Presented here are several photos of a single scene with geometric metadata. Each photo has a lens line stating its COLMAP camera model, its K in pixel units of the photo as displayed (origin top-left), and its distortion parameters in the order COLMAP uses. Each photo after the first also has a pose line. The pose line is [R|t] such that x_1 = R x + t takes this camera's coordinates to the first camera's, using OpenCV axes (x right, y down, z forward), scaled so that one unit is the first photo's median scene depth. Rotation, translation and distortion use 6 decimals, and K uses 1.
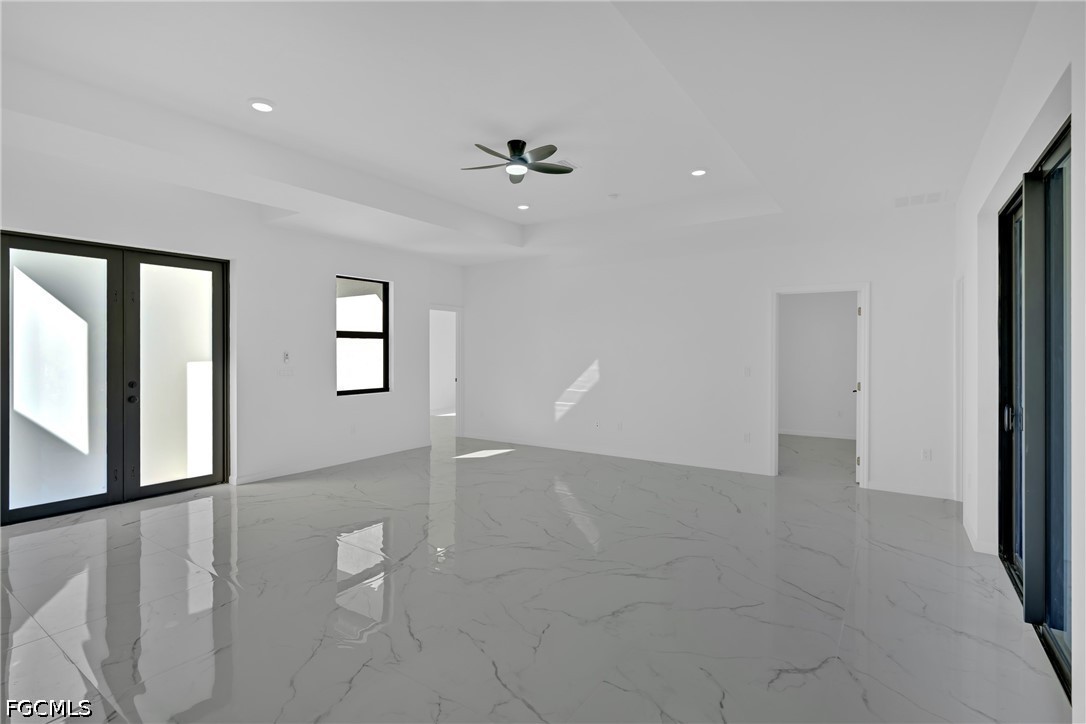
lens RADIAL K [[517.7, 0, 543.0], [0, 517.7, 362.0], [0, 0, 1]] dist [-0.002106, -0.000201]
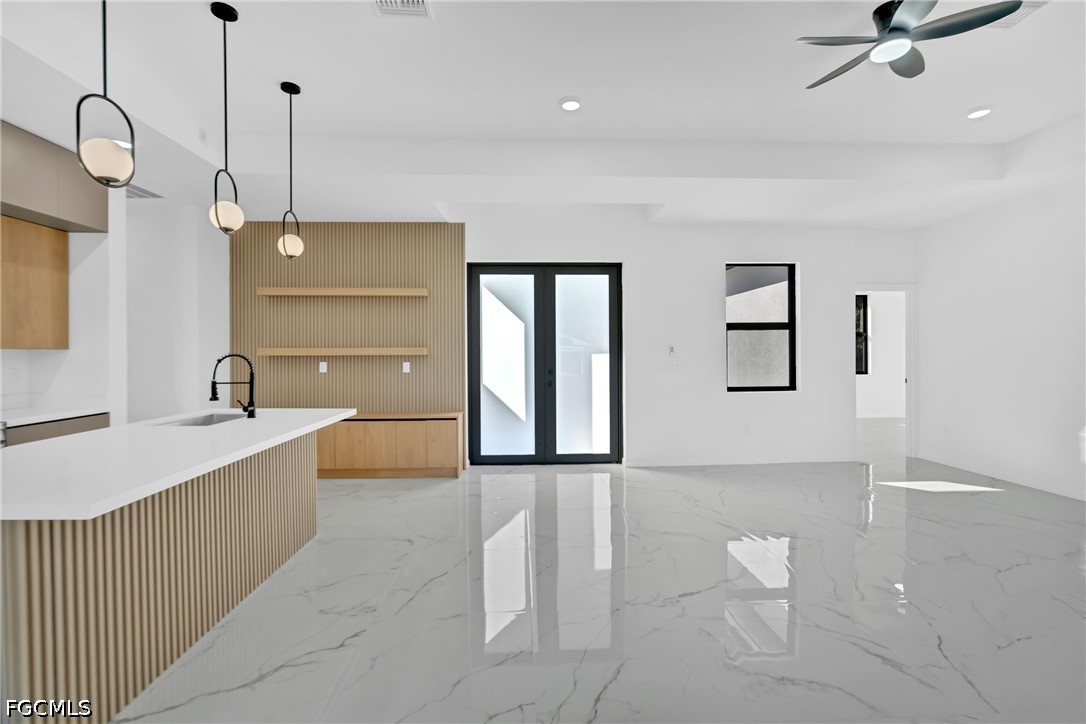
lens RADIAL K [[494.0, 0, 541.2], [0, 494.0, 358.2], [0, 0, 1]] dist [0.000400, 0.000438]
pose [[0.609930, 0.008662, -0.792408, 0.128551], [-0.008821, 0.999953, 0.004141, 0.004781], [0.792406, 0.004464, 0.609978, 0.220364]]
